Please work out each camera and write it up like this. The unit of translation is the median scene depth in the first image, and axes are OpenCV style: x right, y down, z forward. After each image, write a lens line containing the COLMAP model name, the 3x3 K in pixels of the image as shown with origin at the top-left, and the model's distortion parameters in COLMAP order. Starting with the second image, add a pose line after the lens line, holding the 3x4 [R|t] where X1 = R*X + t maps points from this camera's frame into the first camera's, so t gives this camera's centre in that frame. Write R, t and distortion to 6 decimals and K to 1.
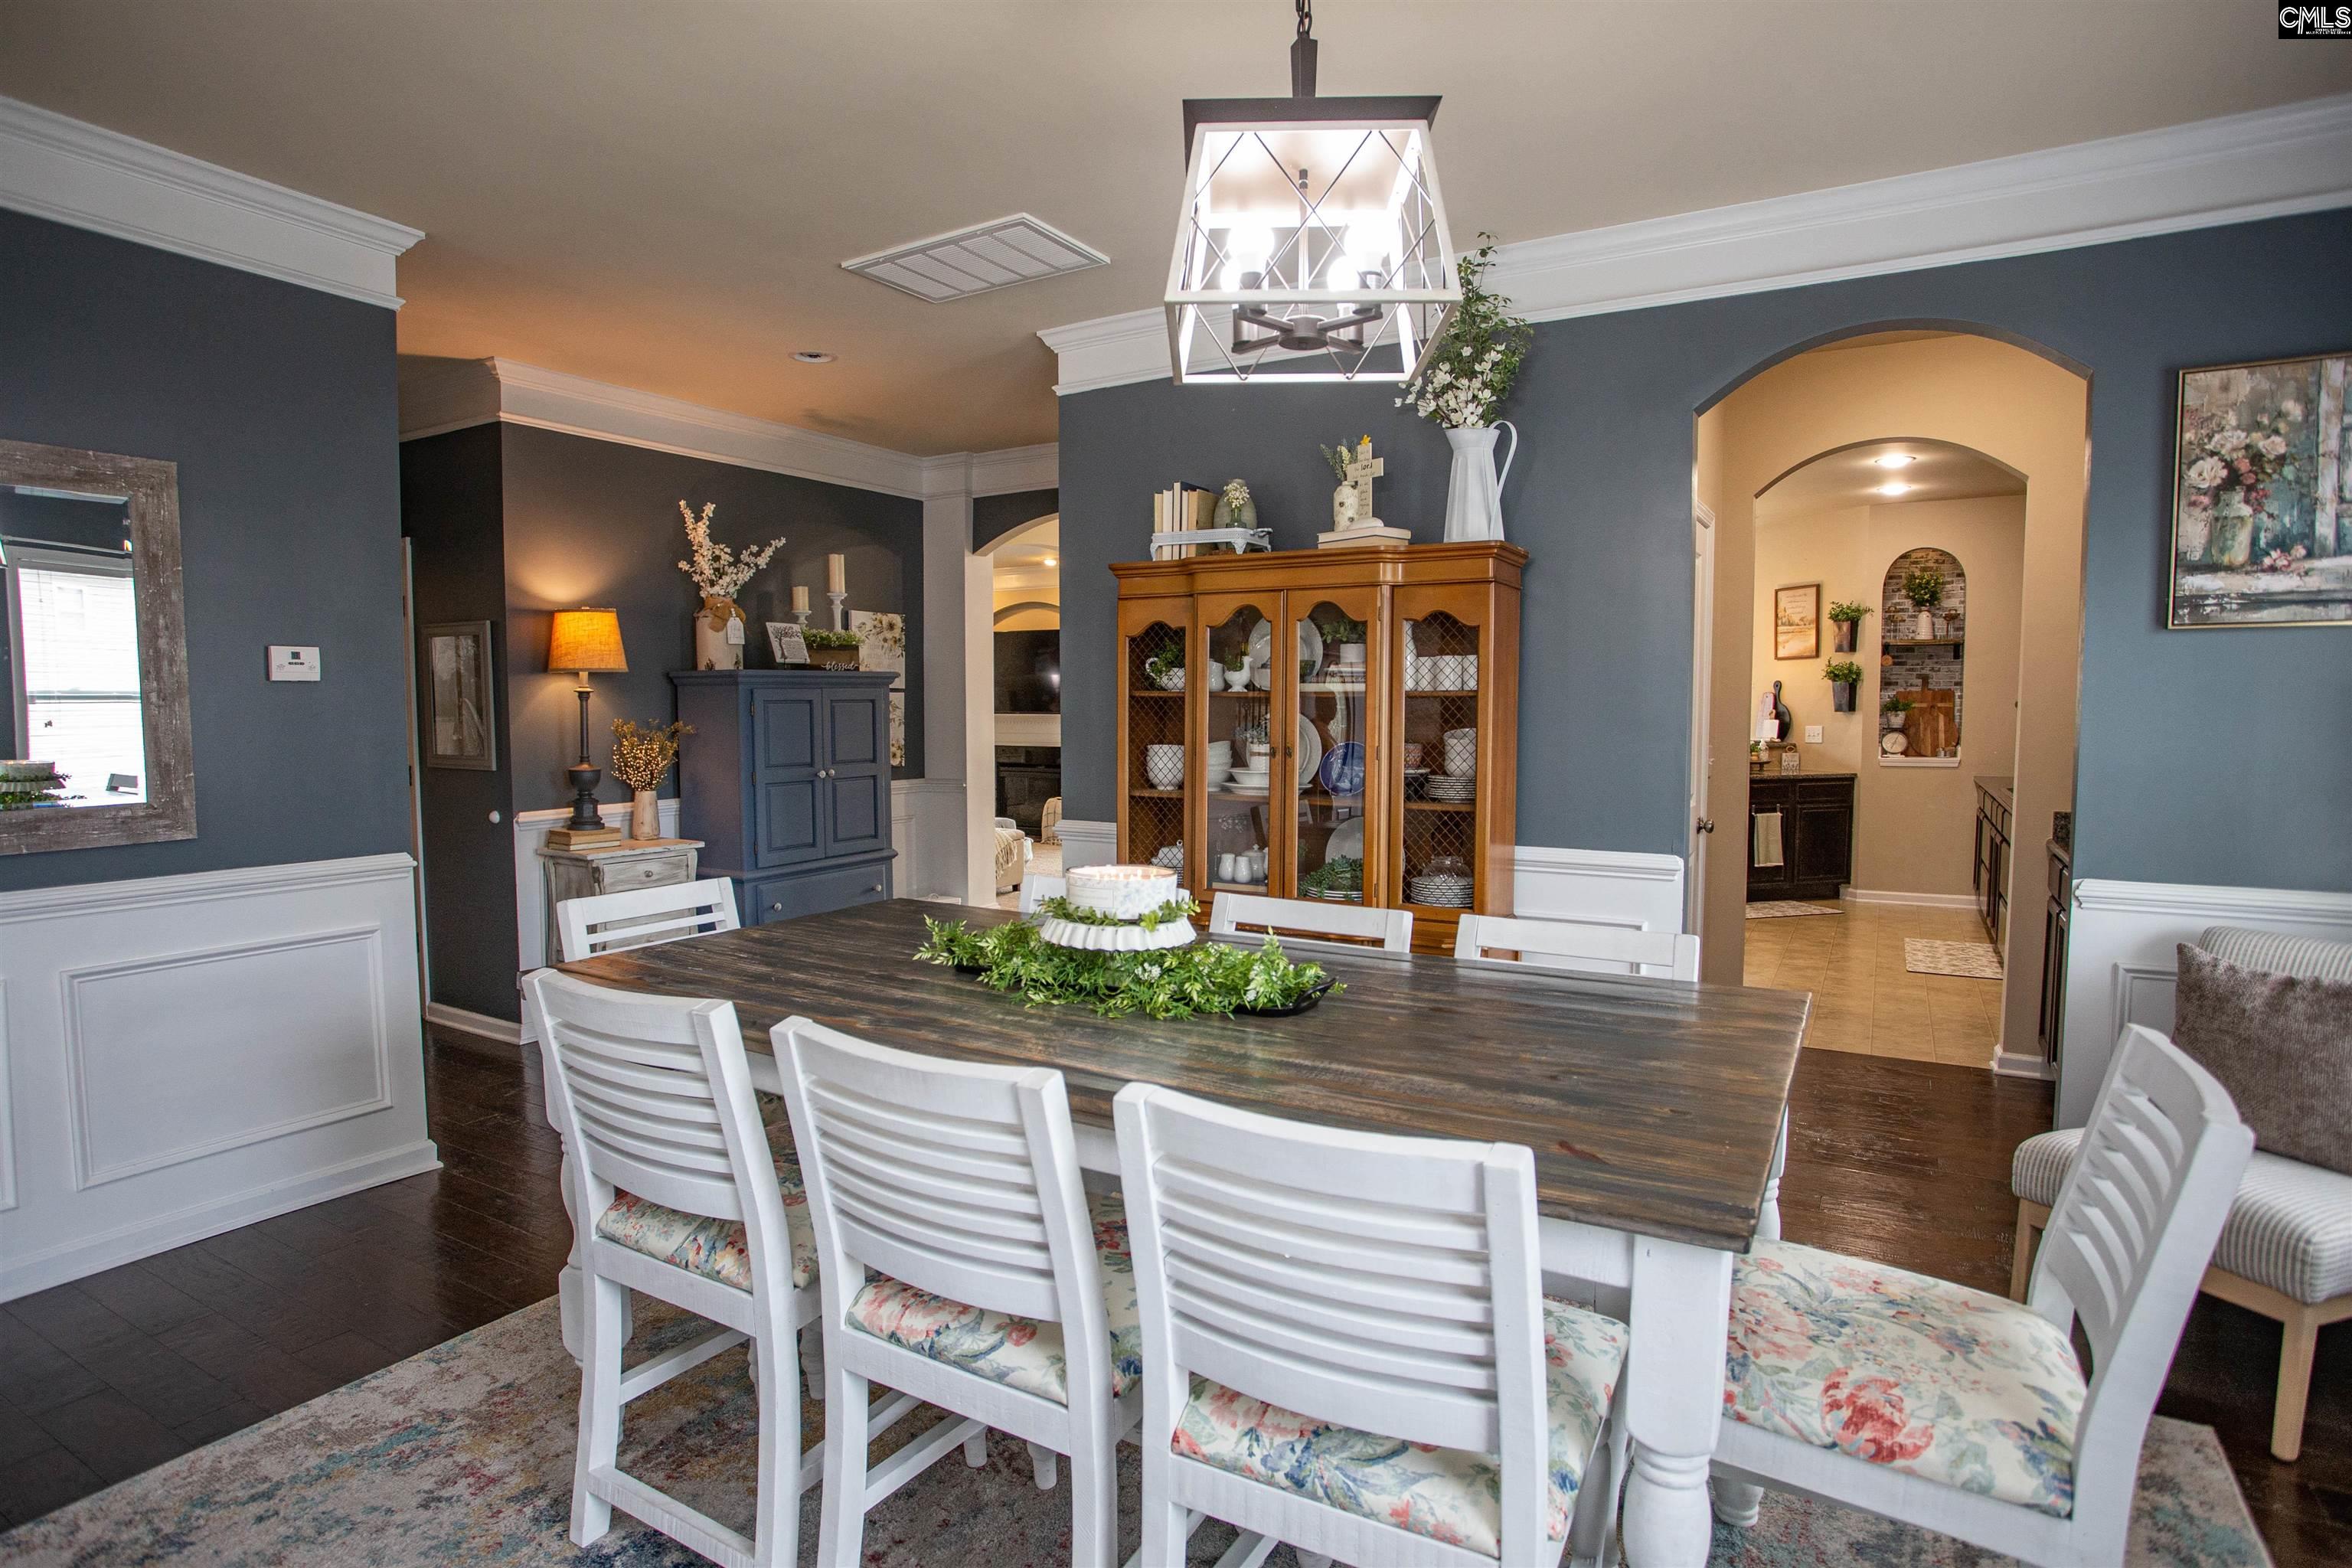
lens RADIAL K [[1234.8, 0, 1176.0], [0, 1234.8, 784.0], [0, 0, 1]] dist [-0.077564, 0.038762]
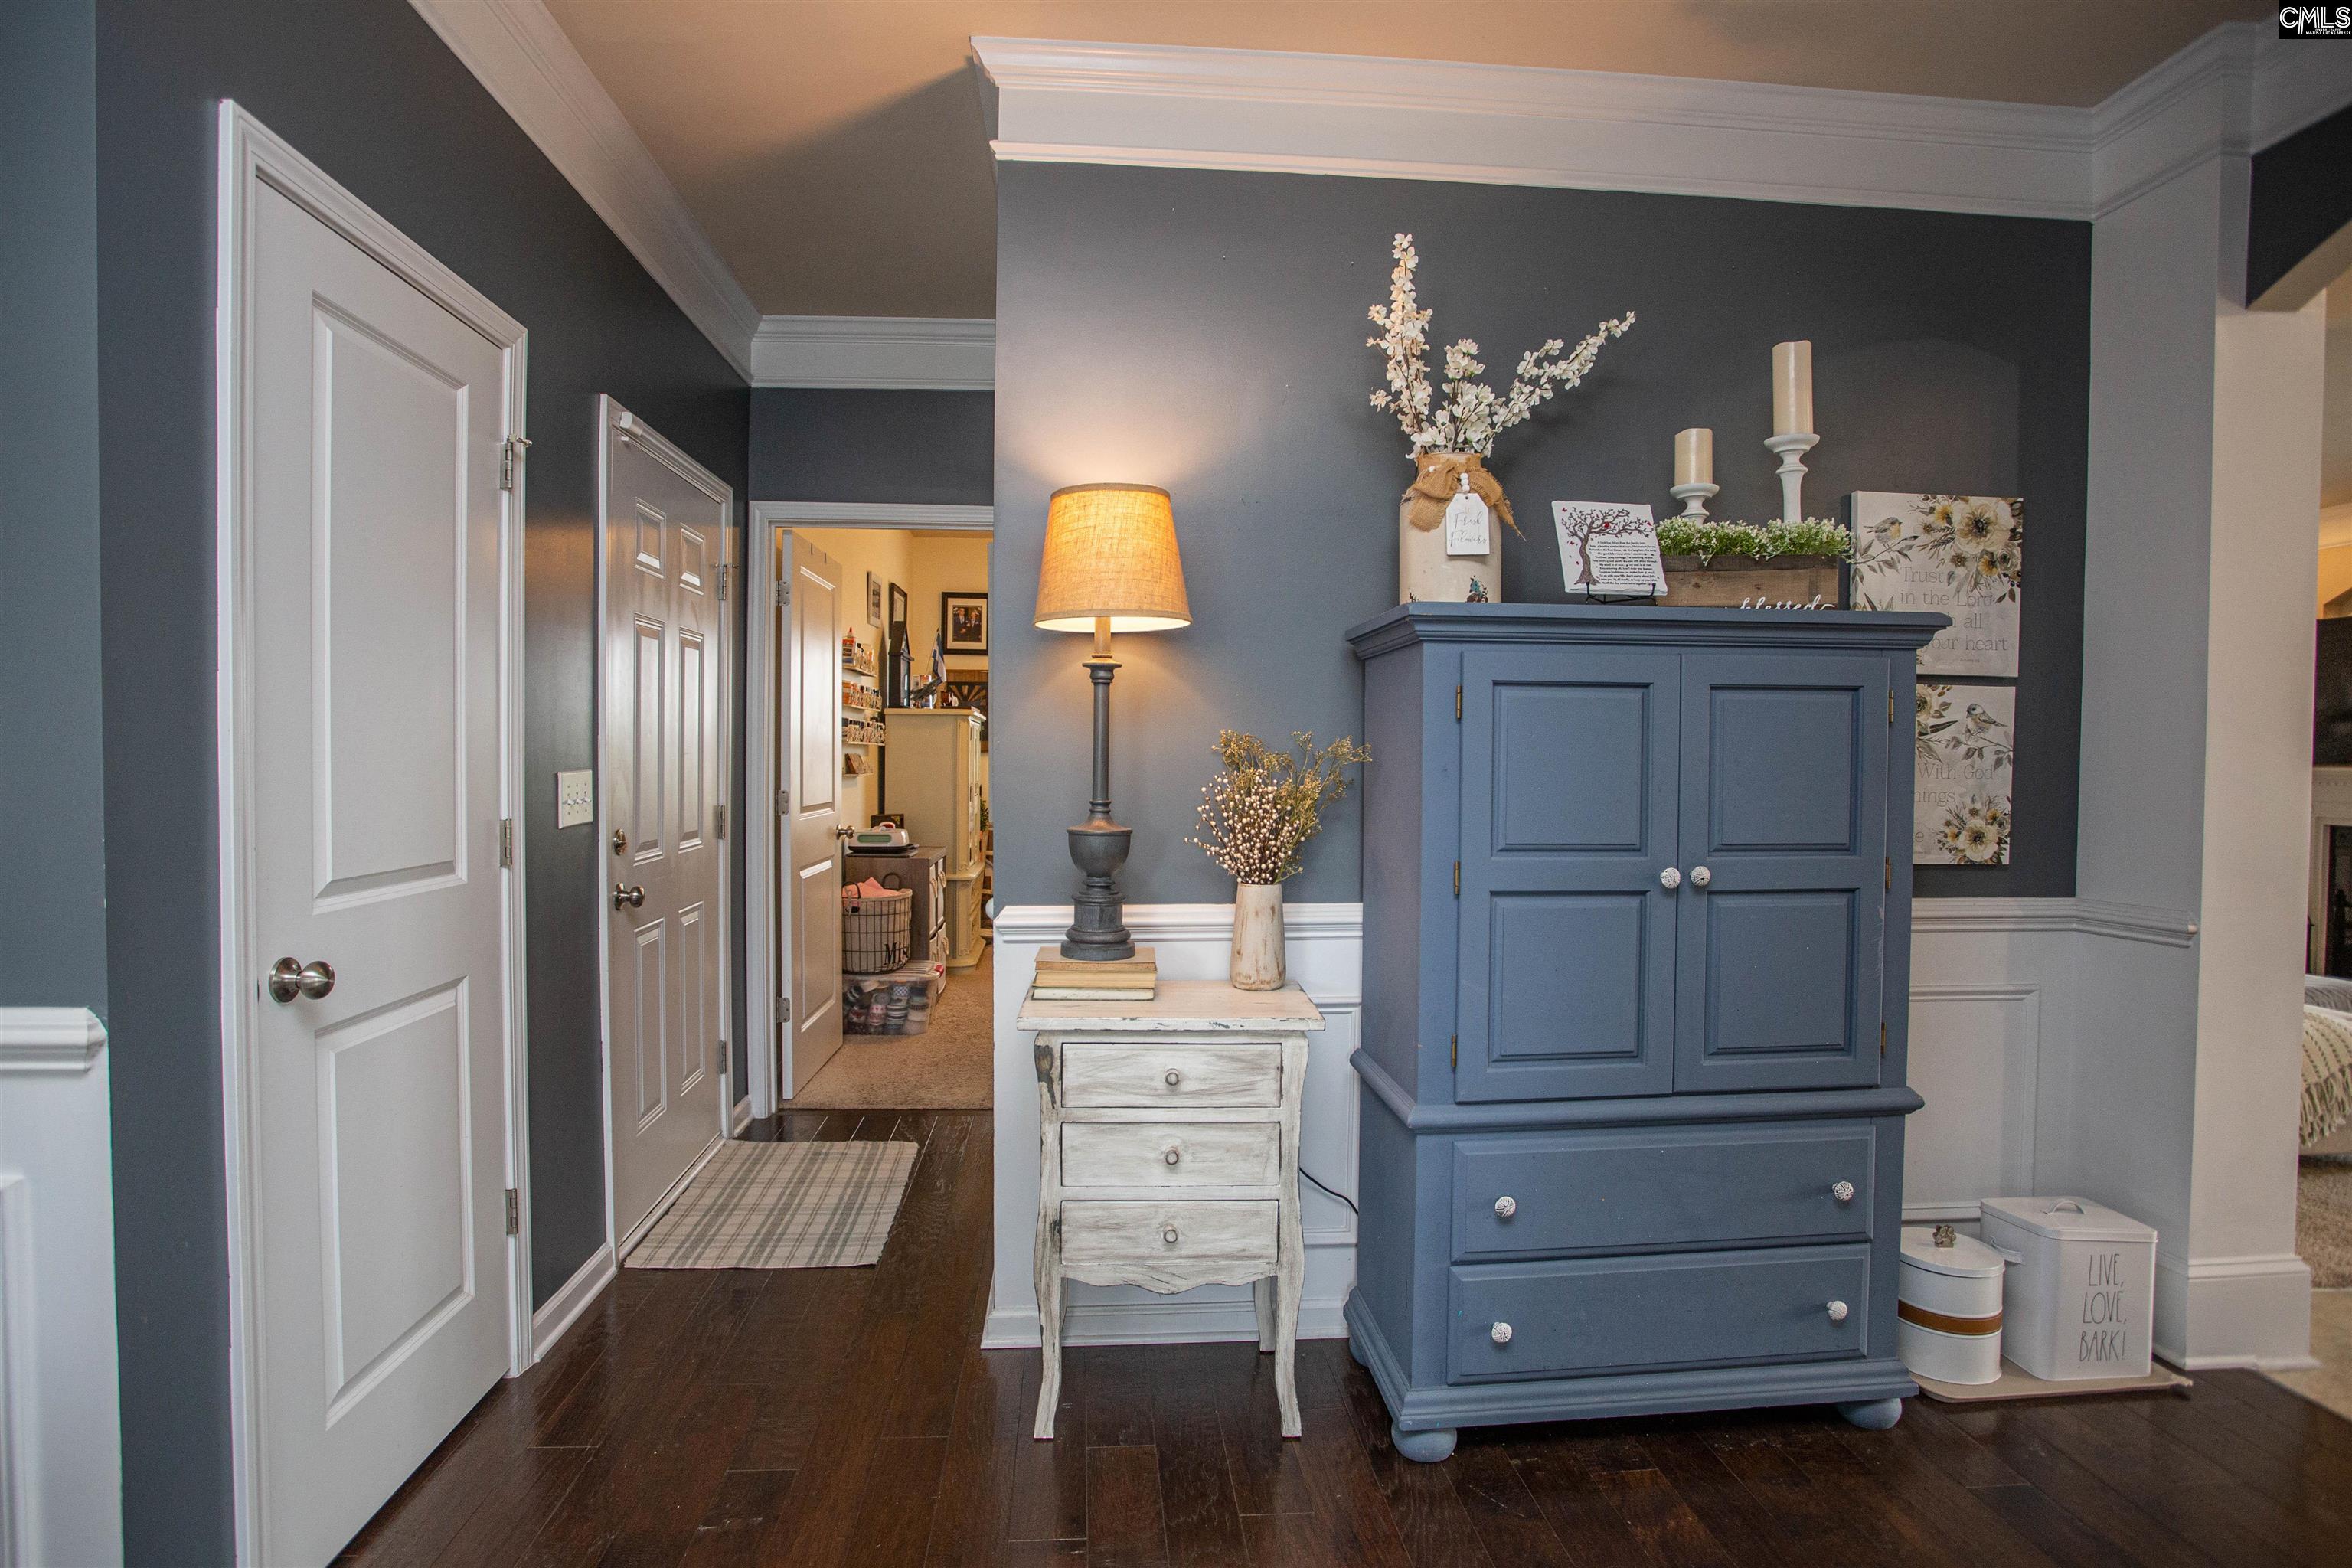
lens RADIAL K [[1198.5, 0, 1167.7], [0, 1198.5, 783.6], [0, 0, 1]] dist [-0.075913, 0.036282]
pose [[0.569729, 0.020410, -0.821579, -0.107041], [-0.061753, 0.997929, -0.018032, -0.029242], [0.819509, 0.061008, 0.569809, 0.946257]]
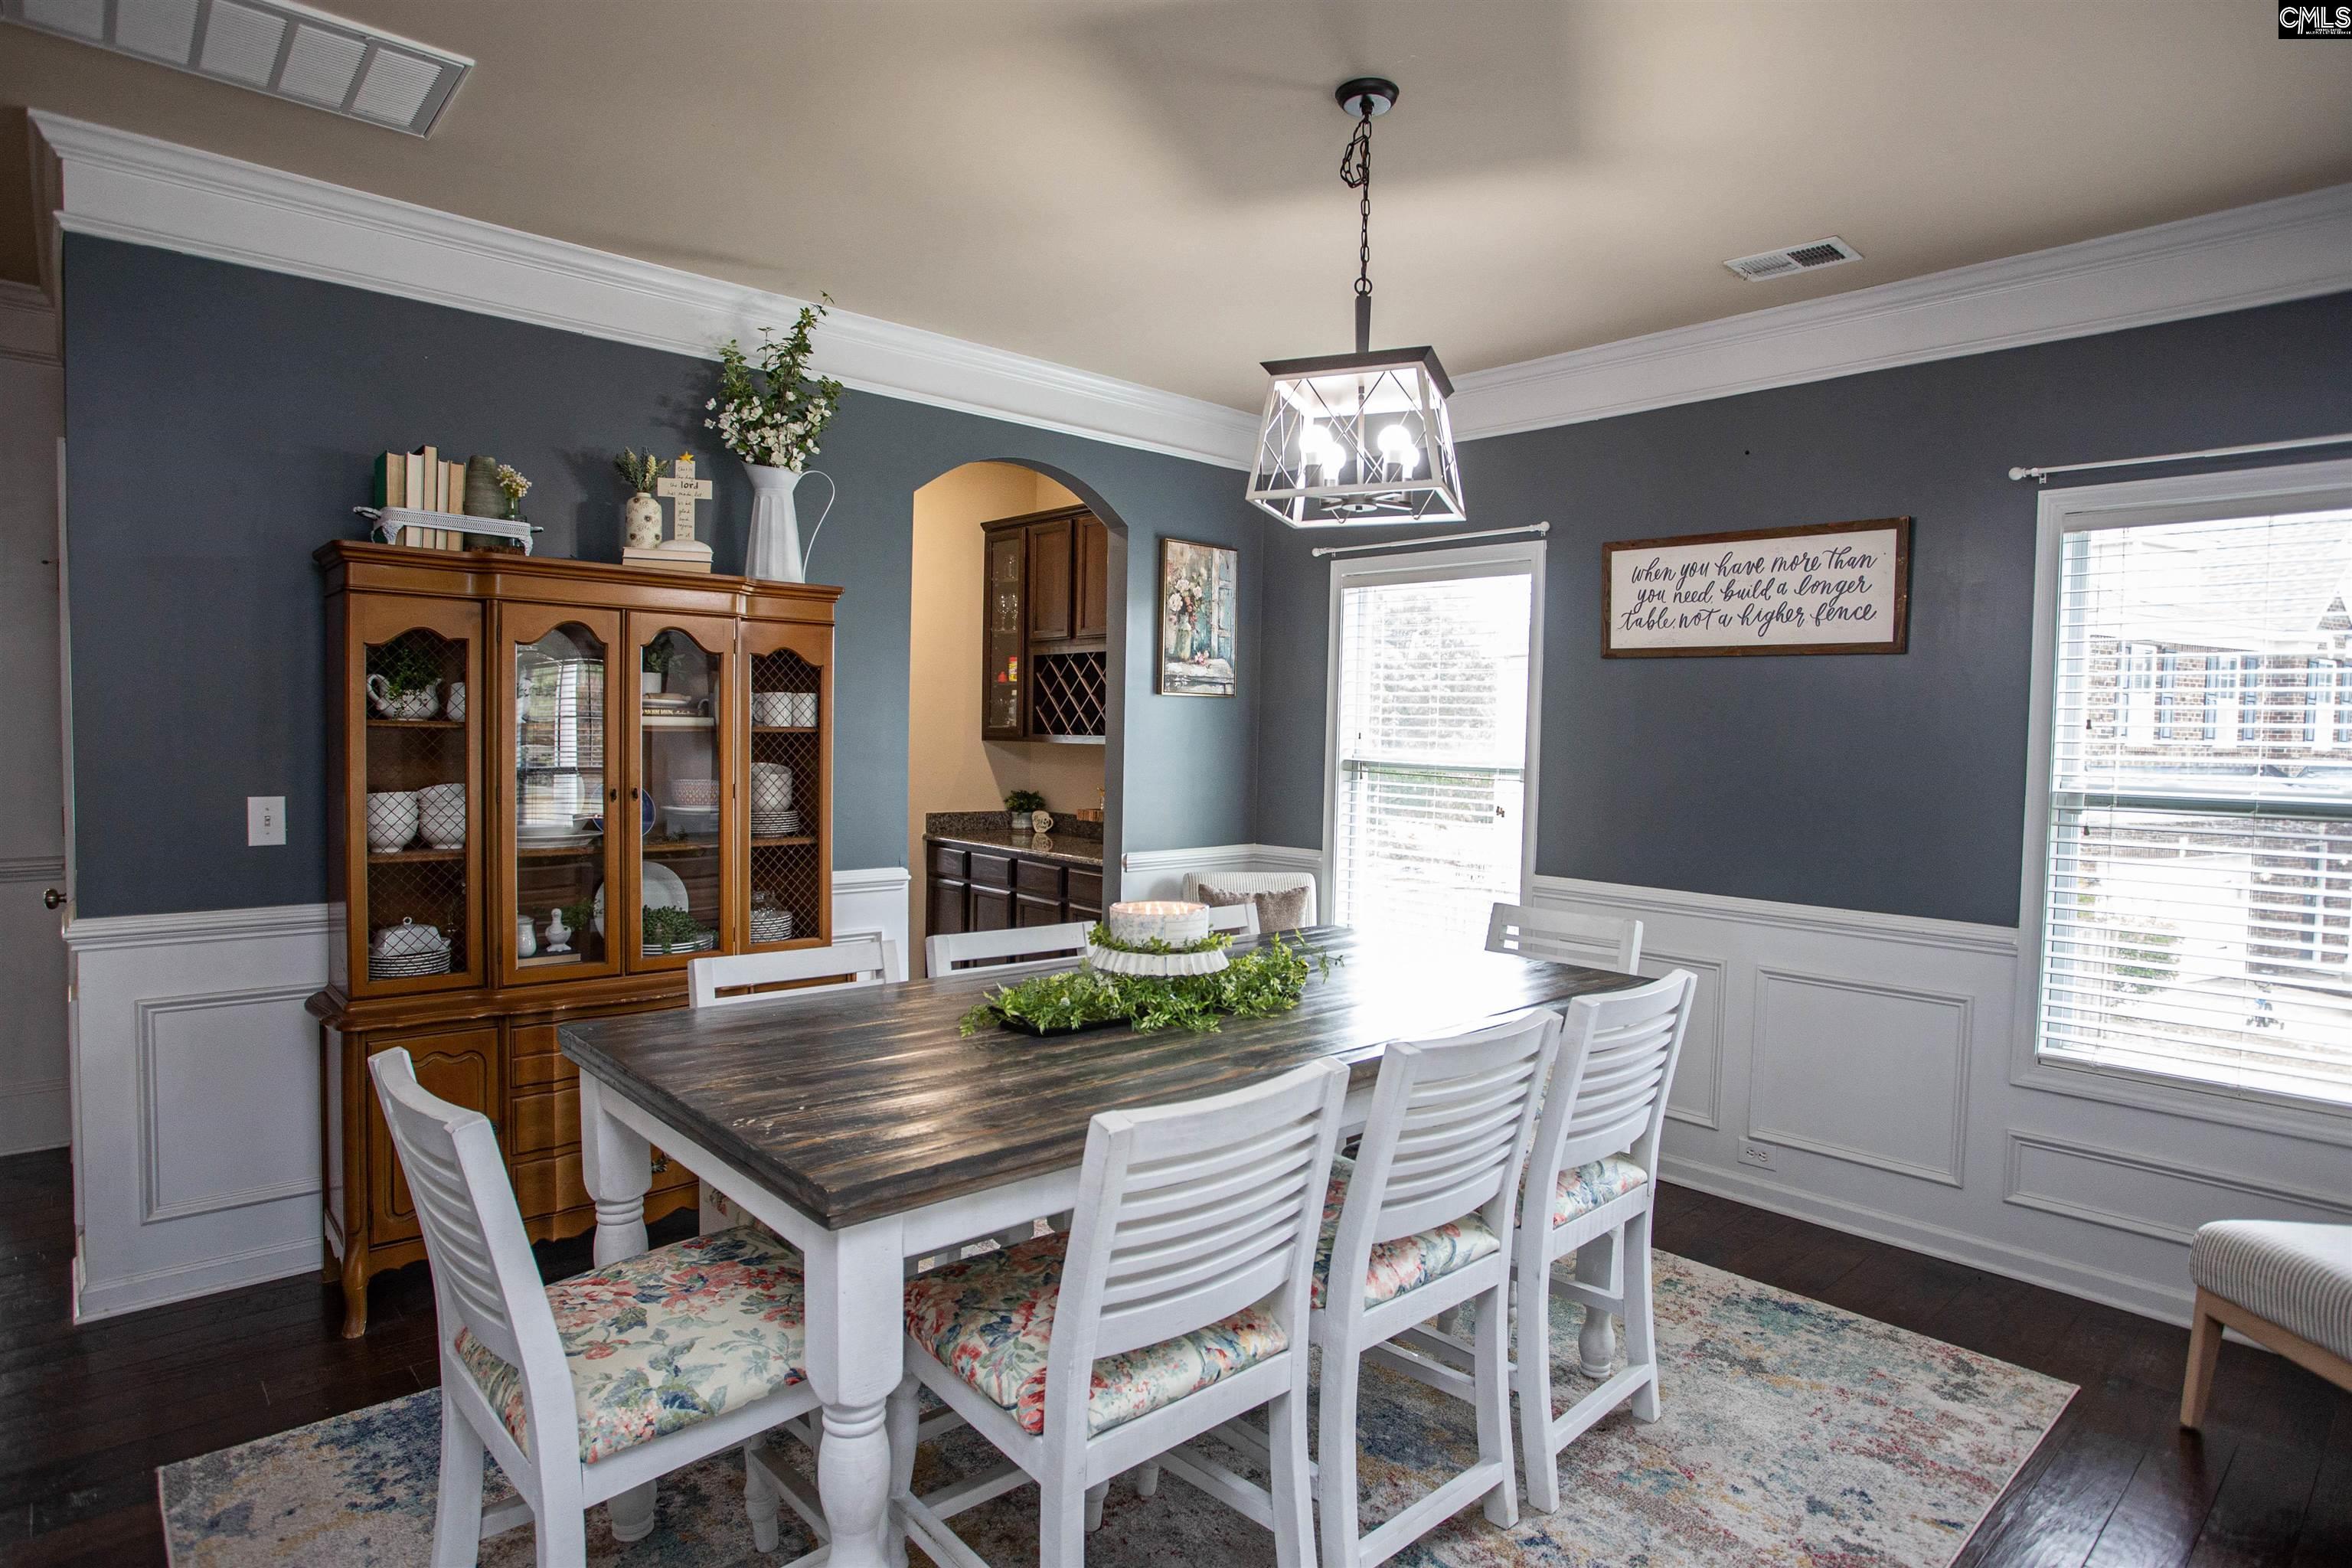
lens RADIAL K [[1261.3, 0, 1194.4], [0, 1261.3, 786.5], [0, 0, 1]] dist [-0.079568, 0.044532]
pose [[0.298371, -0.036491, 0.953752, -0.590627], [0.043735, 0.998742, 0.024530, -0.033222], [-0.953447, 0.034393, 0.299592, 0.328864]]
